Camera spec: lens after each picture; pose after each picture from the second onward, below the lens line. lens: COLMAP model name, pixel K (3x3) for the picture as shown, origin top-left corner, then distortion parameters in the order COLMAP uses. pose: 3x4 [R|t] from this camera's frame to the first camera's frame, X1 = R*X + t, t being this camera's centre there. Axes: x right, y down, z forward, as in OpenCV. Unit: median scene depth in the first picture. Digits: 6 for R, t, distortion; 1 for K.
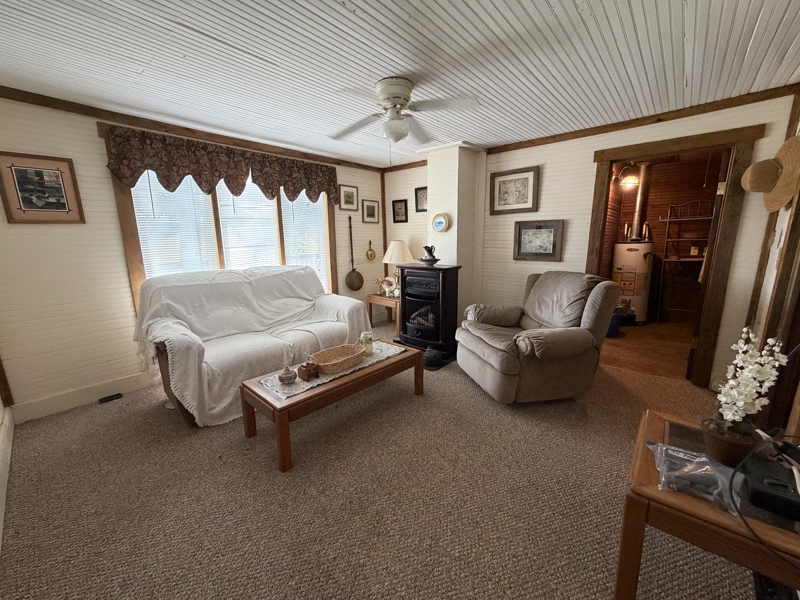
lens RADIAL K [[319.1, 0, 399.6], [0, 319.1, 301.8], [0, 0, 1]] dist [0.000383, -0.000401]
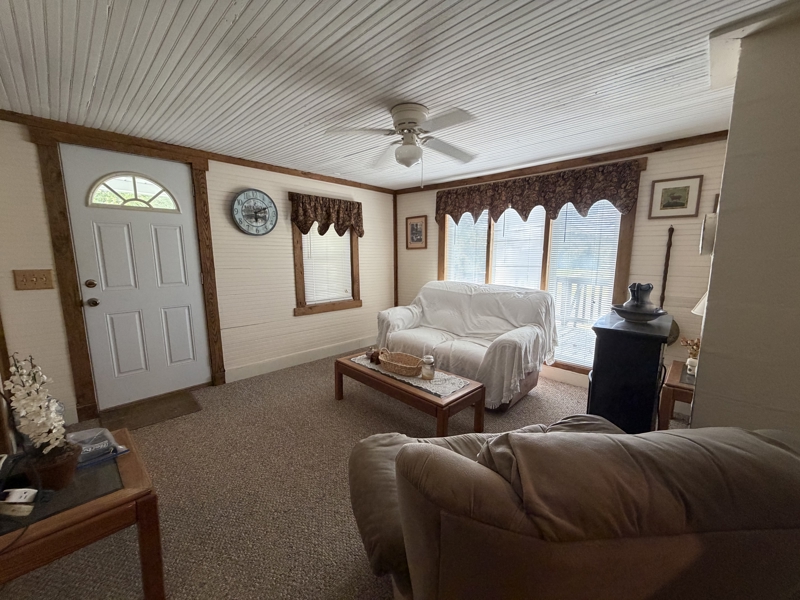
lens RADIAL K [[319.1, 0, 399.1], [0, 319.1, 303.4], [0, 0, 1]] dist [0.000383, -0.000401]
pose [[-0.046548, 0.162258, -0.985650, 0.617884], [-0.204793, 0.964210, 0.168400, -0.152623], [0.977698, 0.209693, -0.011653, 0.649339]]
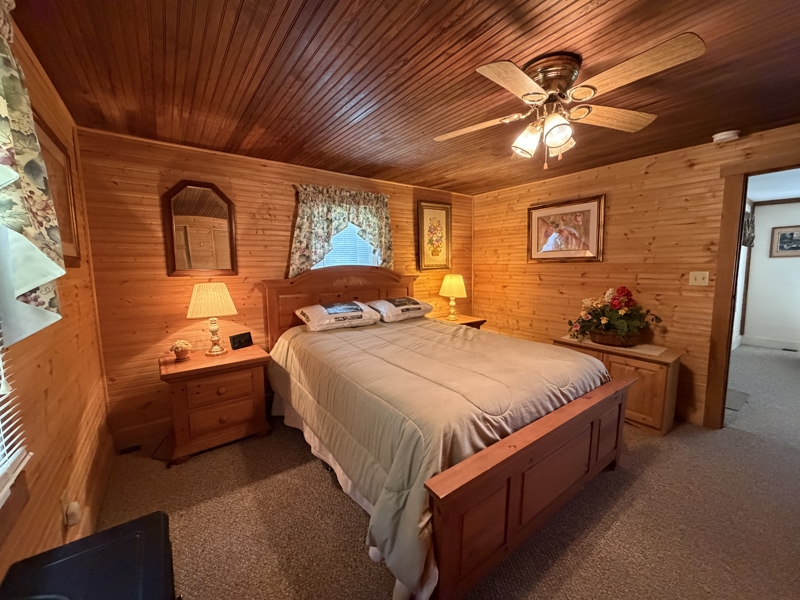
lens RADIAL K [[319.1, 0, 402.6], [0, 319.1, 299.2], [0, 0, 1]] dist [0.000383, -0.000401]
pose [[-0.218455, 0.123507, -0.968000, 0.993059], [-0.182090, 0.969377, 0.164777, 0.090530], [0.958708, 0.212259, -0.189275, -0.637221]]
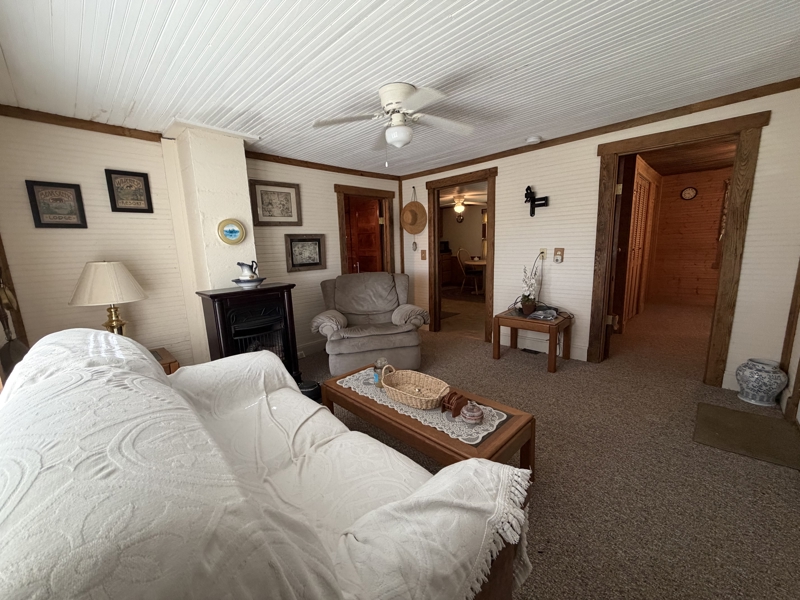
lens RADIAL K [[319.1, 0, 401.2], [0, 319.1, 300.0], [0, 0, 1]] dist [0.000383, -0.000401]
pose [[0.052038, -0.159965, 0.985750, -0.652328], [0.234671, 0.961406, 0.143626, -0.113990], [-0.970681, 0.223853, 0.087568, 0.618307]]
